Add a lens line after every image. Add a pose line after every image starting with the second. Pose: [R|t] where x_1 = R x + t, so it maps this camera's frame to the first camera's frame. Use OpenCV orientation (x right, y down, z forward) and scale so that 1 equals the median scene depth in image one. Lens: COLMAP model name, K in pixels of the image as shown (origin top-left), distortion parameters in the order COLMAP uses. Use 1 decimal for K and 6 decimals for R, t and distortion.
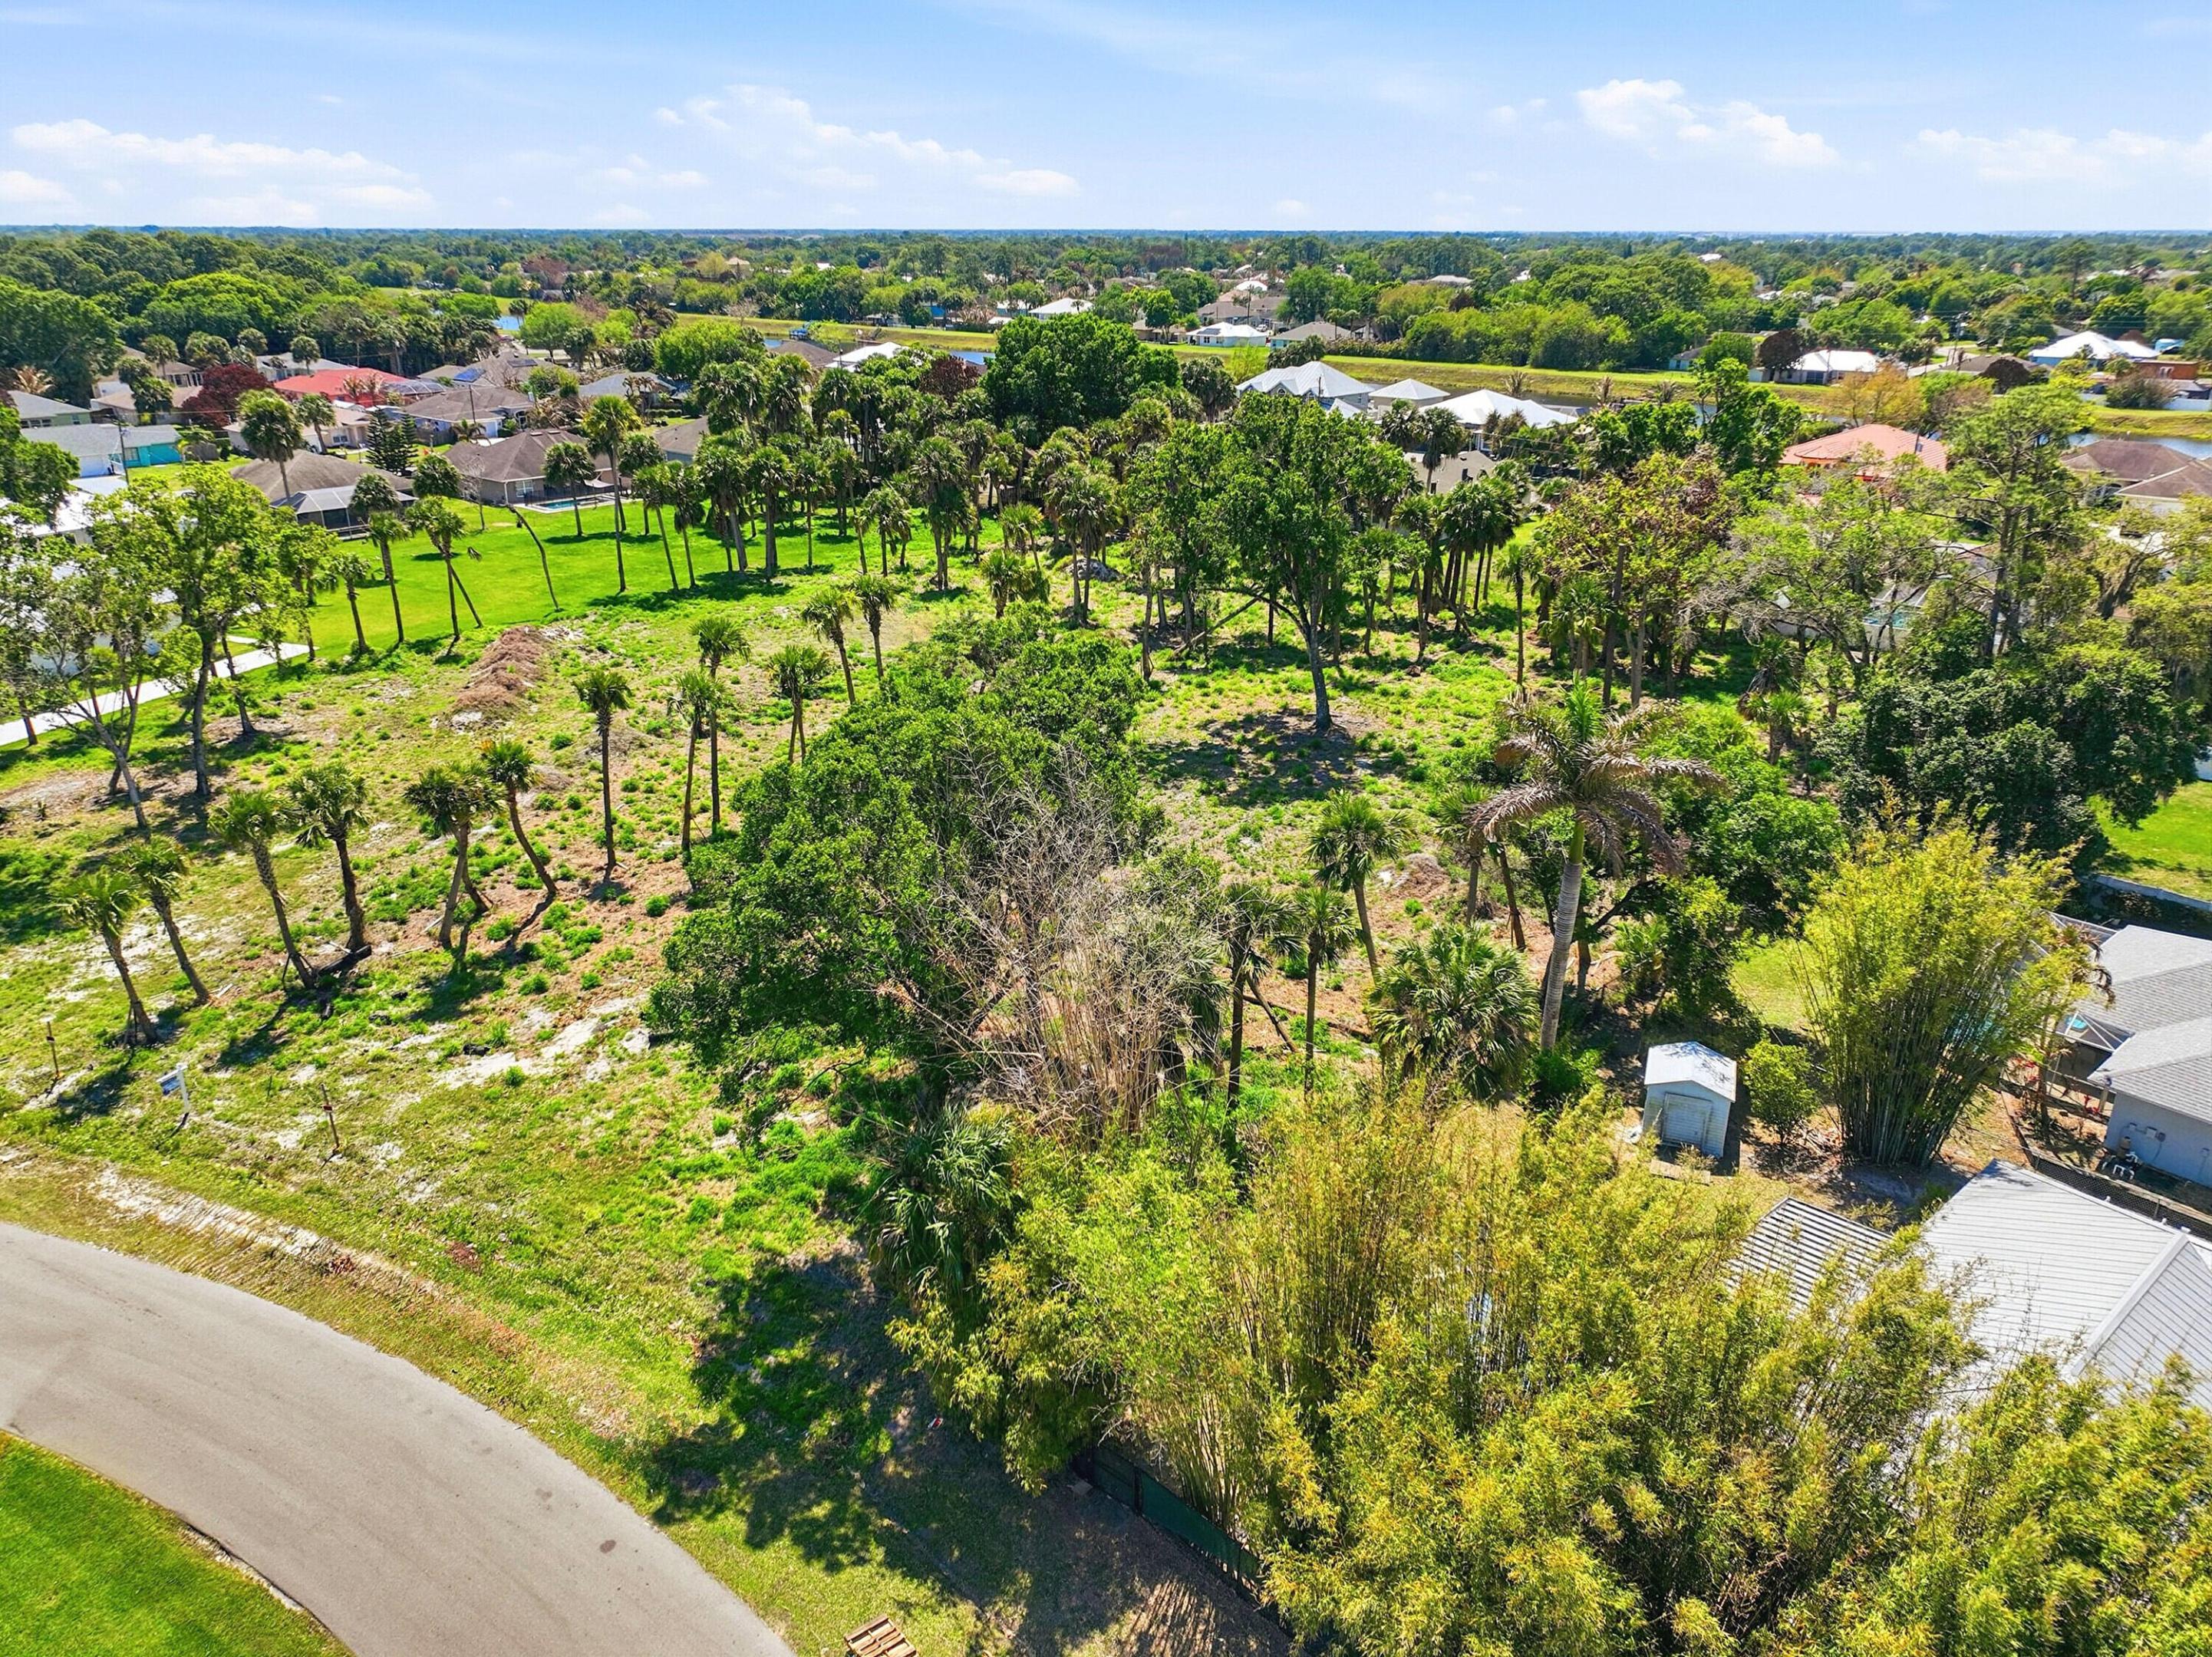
lens RADIAL K [[1550.9, 0, 1102.8], [0, 1550.9, 829.5], [0, 0, 1]] dist [0.002257, 0.011277]
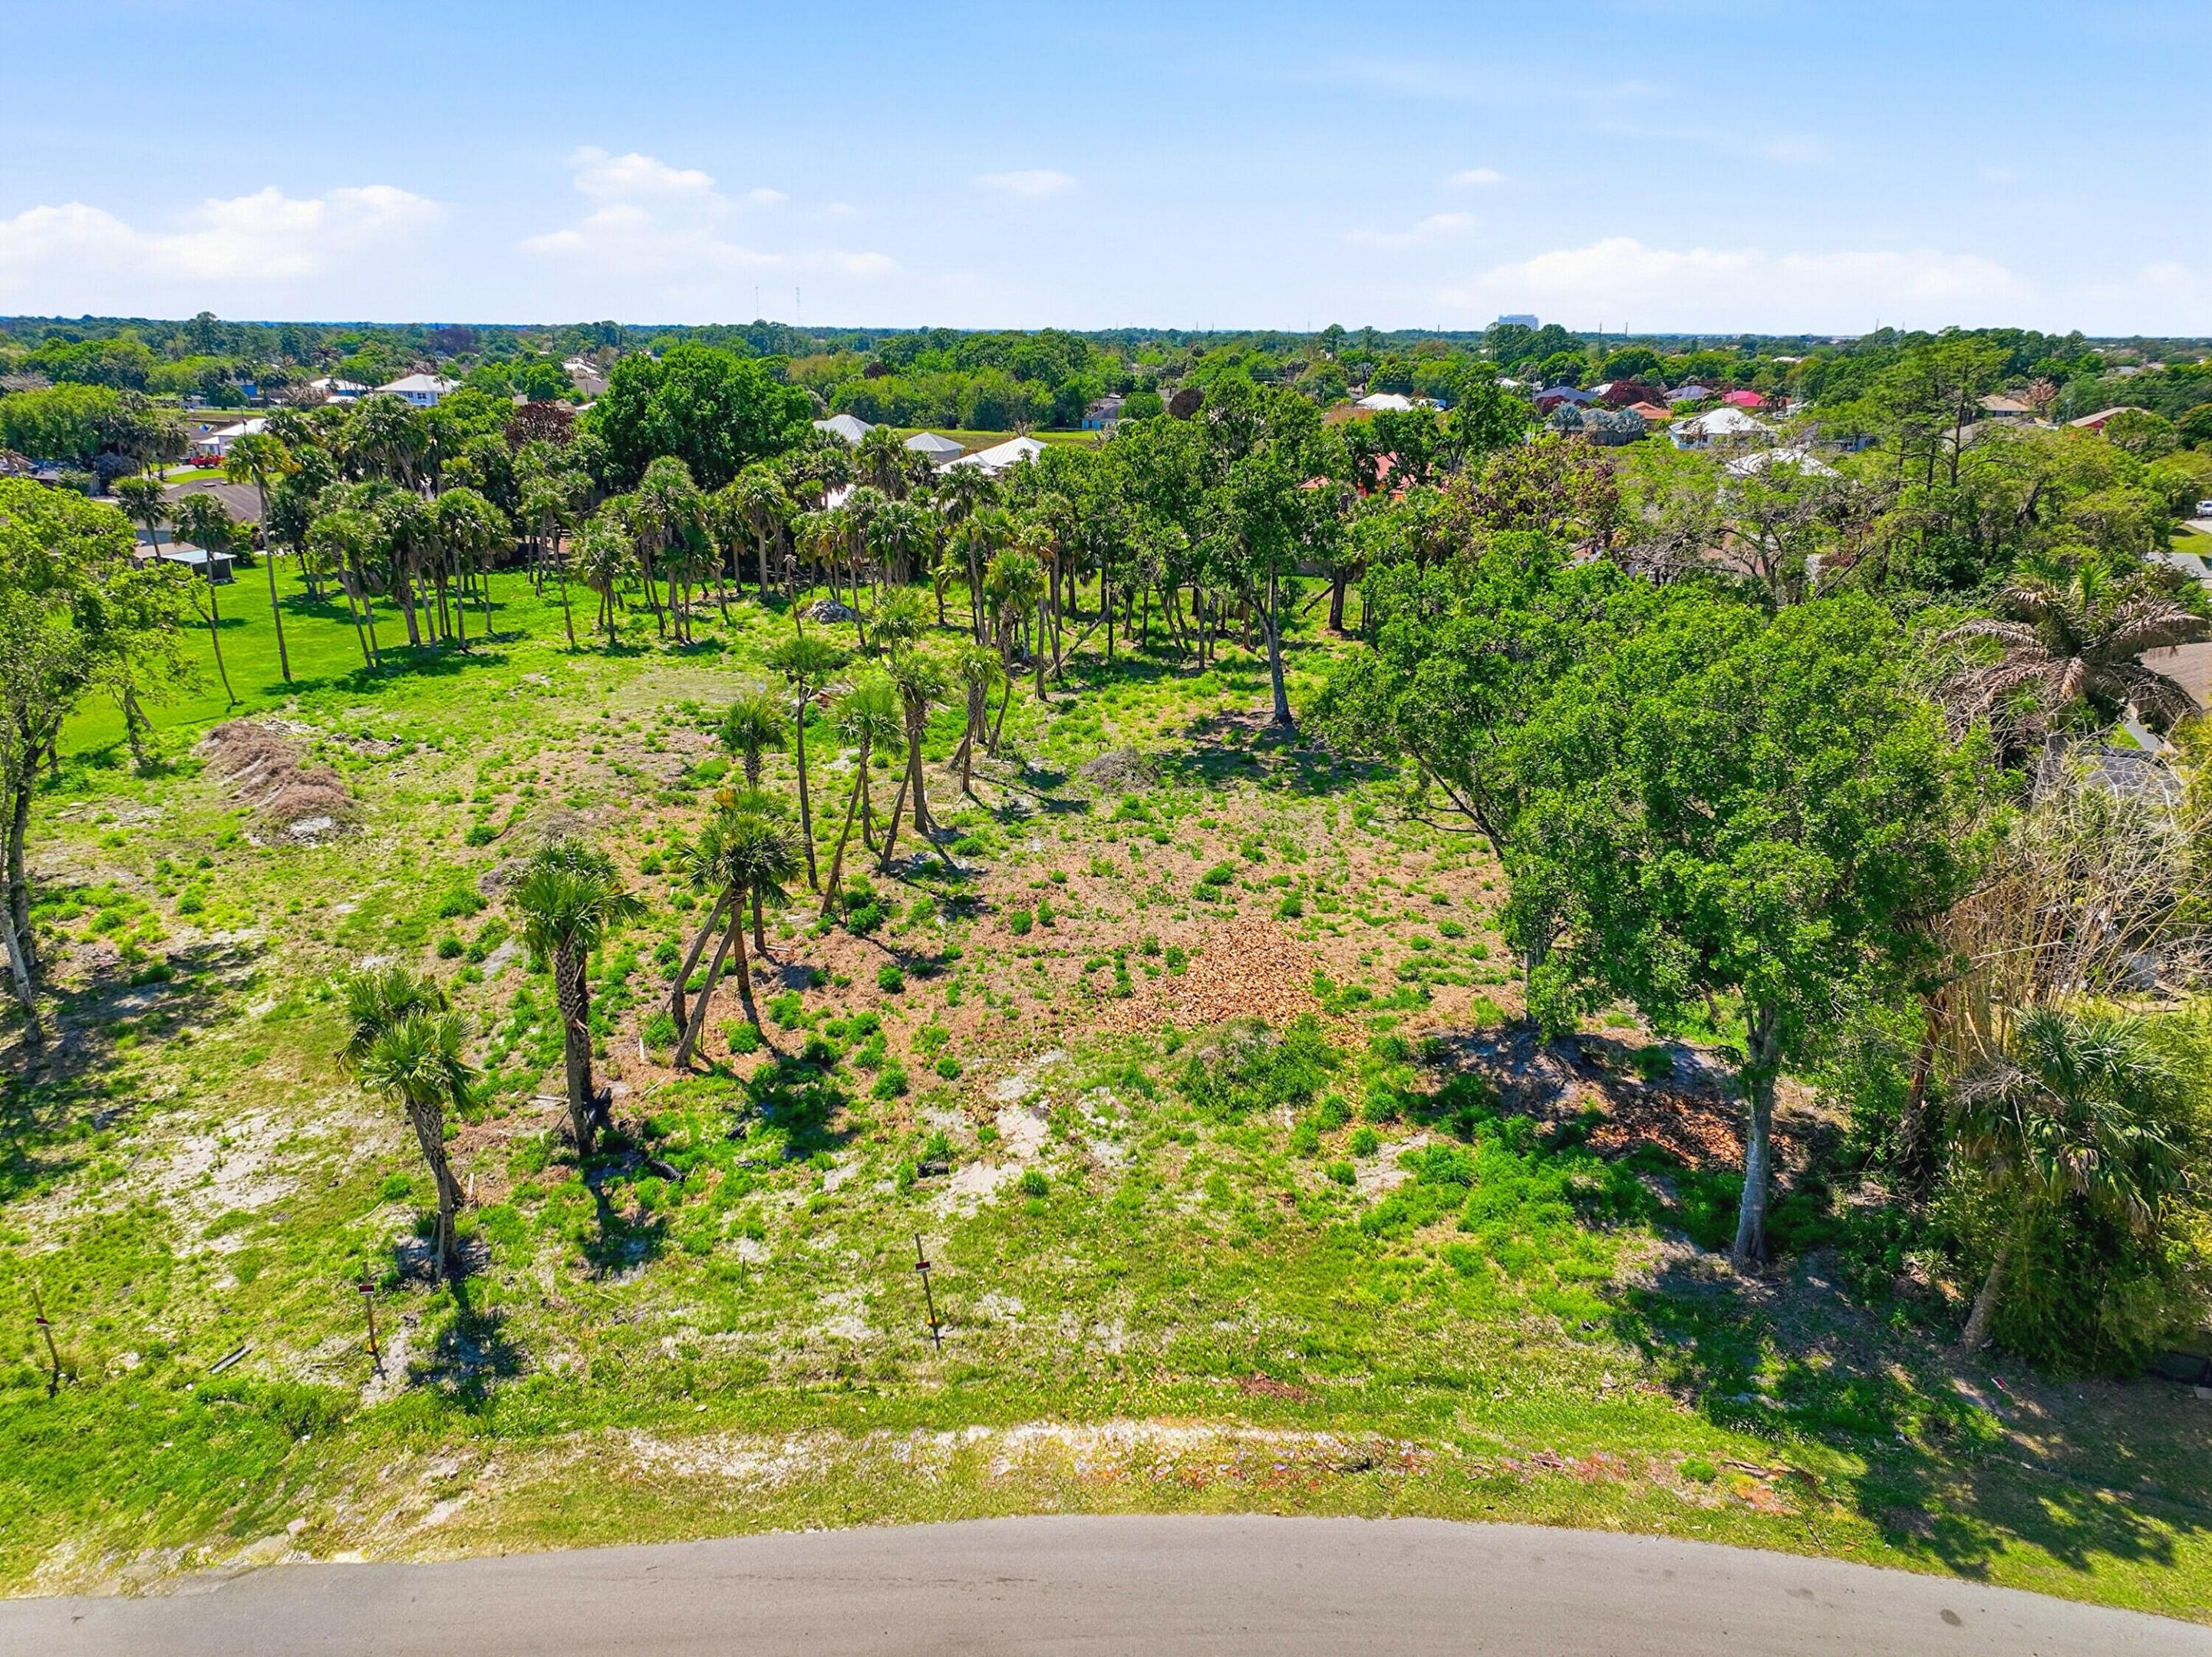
lens RADIAL K [[1550.9, 0, 1102.8], [0, 1550.9, 829.5], [0, 0, 1]] dist [0.002257, 0.011277]
pose [[0.896698, -0.131305, 0.422719, -0.120952], [0.154589, 0.987753, -0.021109, 0.001410], [-0.414771, 0.084276, 0.906015, 0.051481]]
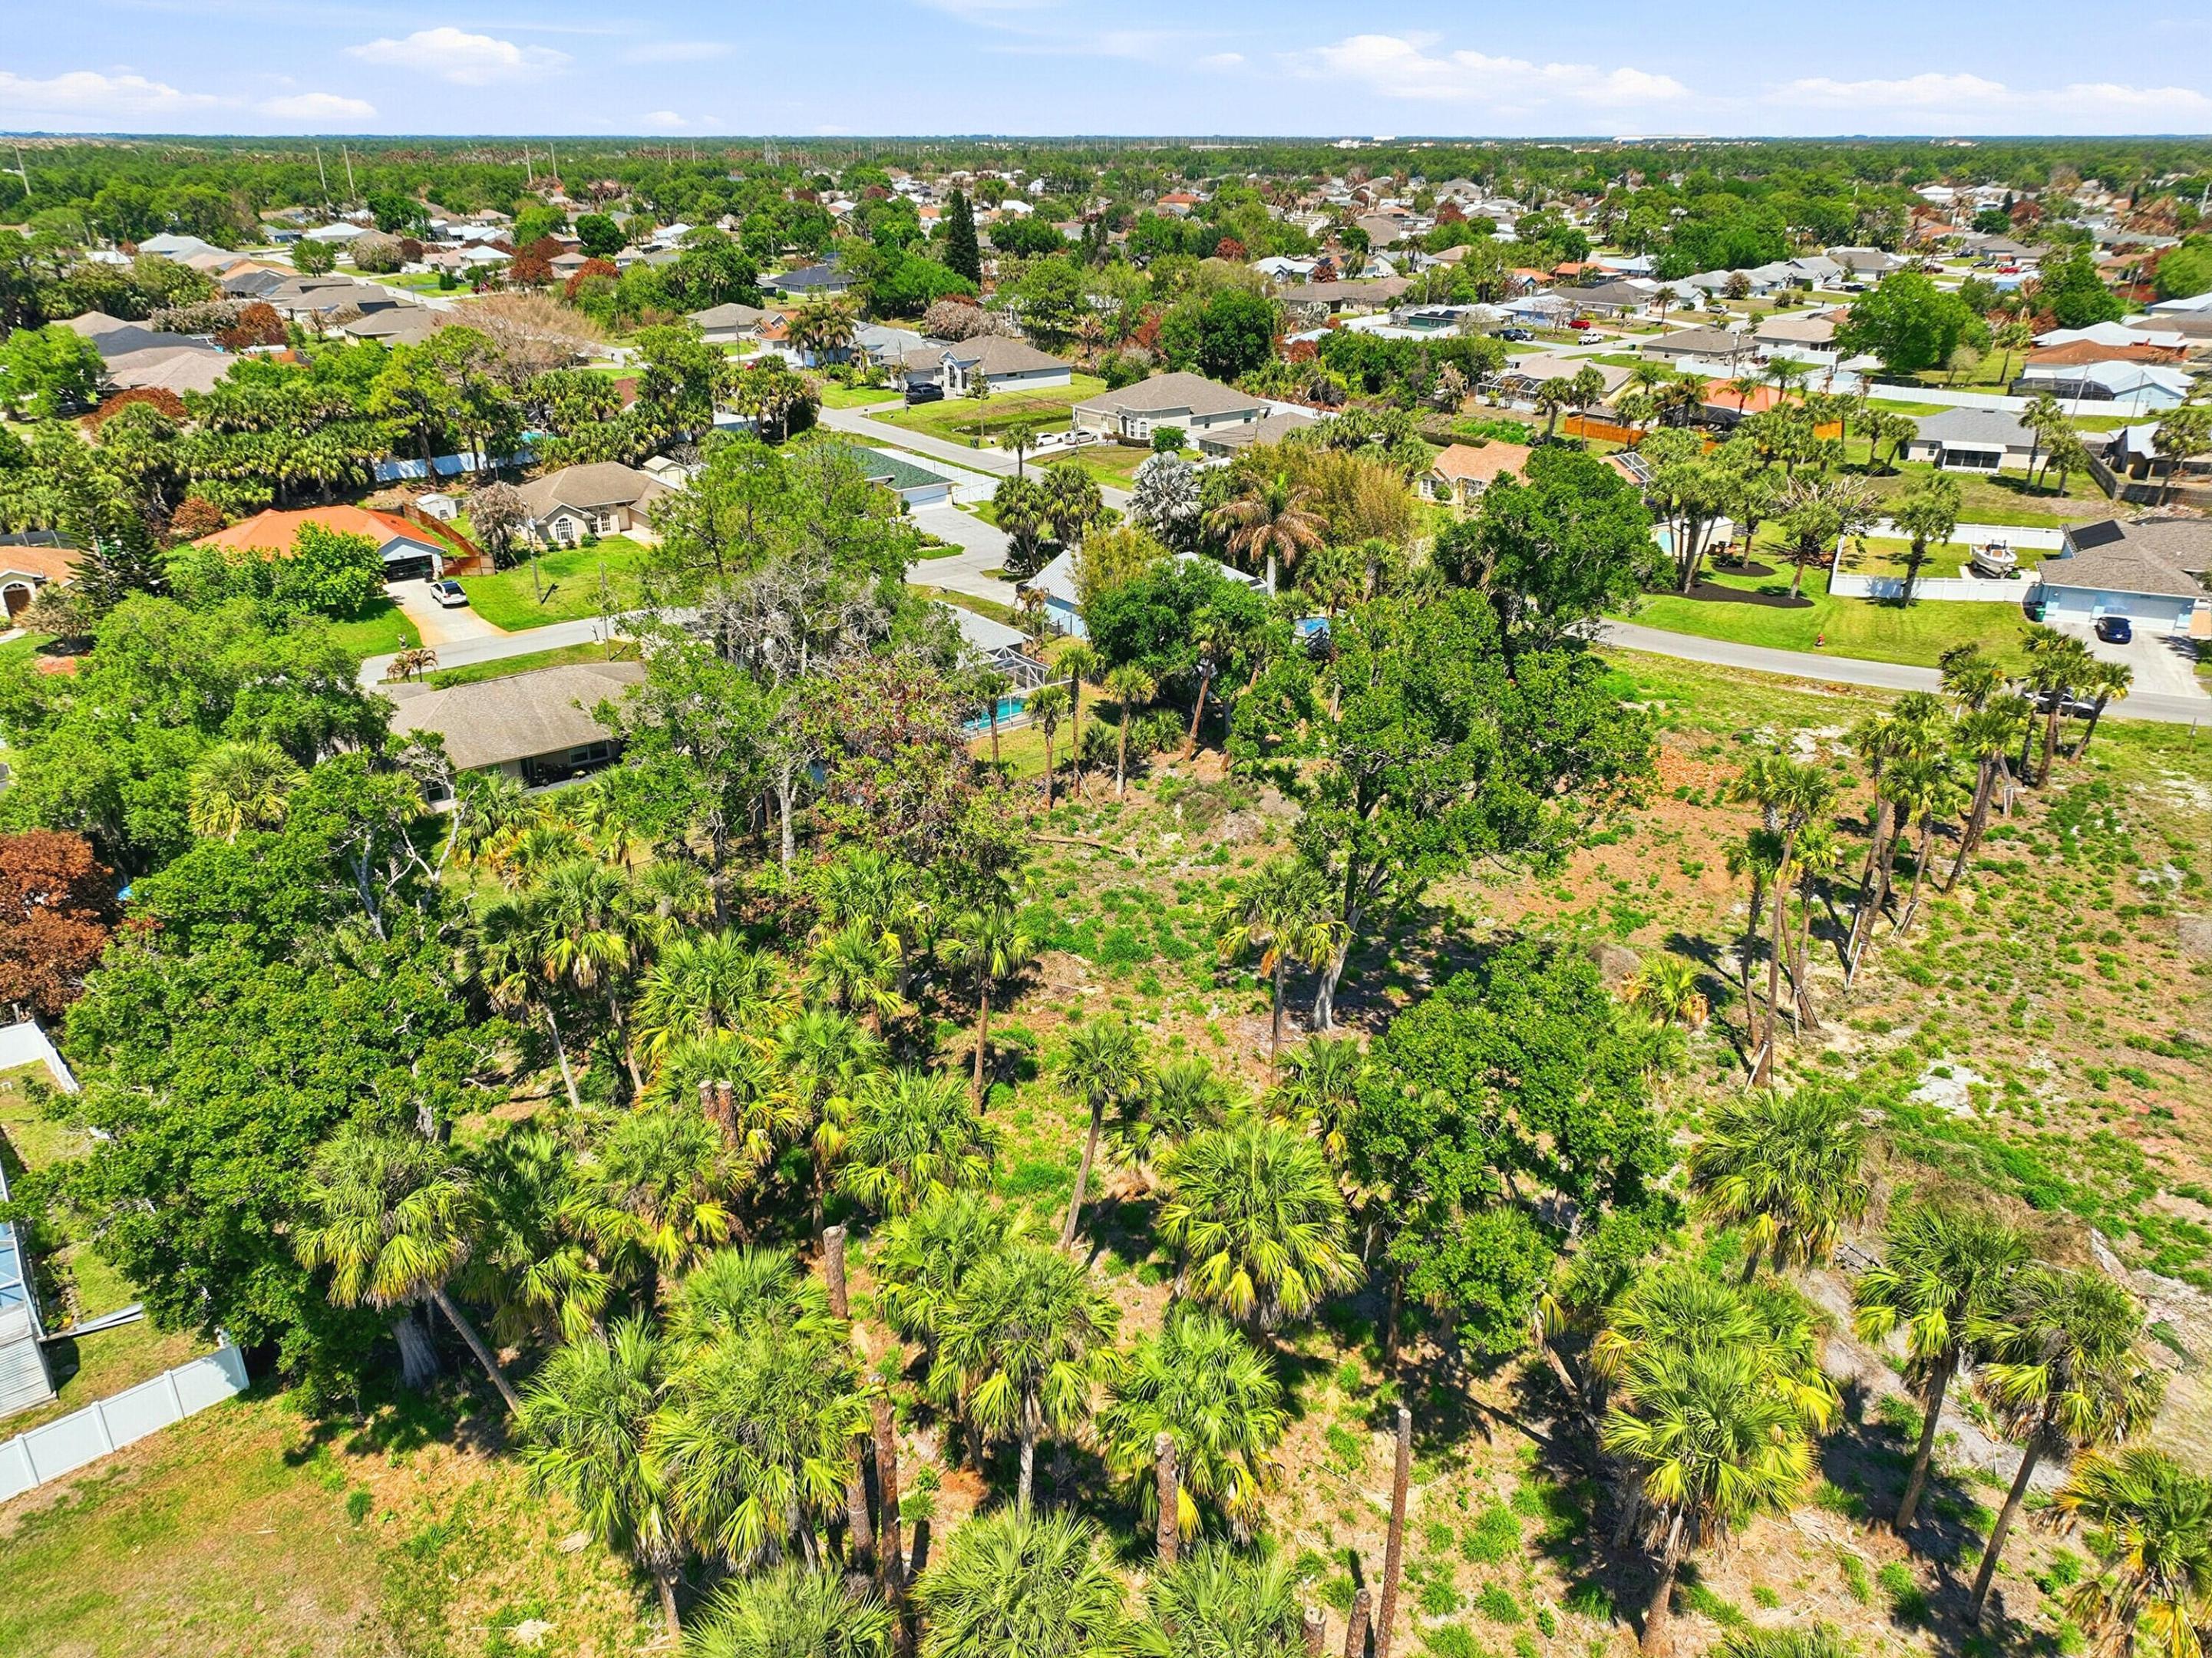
lens RADIAL K [[1535.6, 0, 1108.4], [0, 1535.6, 869.1], [0, 0, 1]] dist [0.001858, 0.005932]
pose [[-0.997488, -0.030422, 0.063976, 0.062134], [0.025668, 0.686516, 0.726662, -0.202216], [-0.066027, 0.726478, -0.684010, 0.455369]]
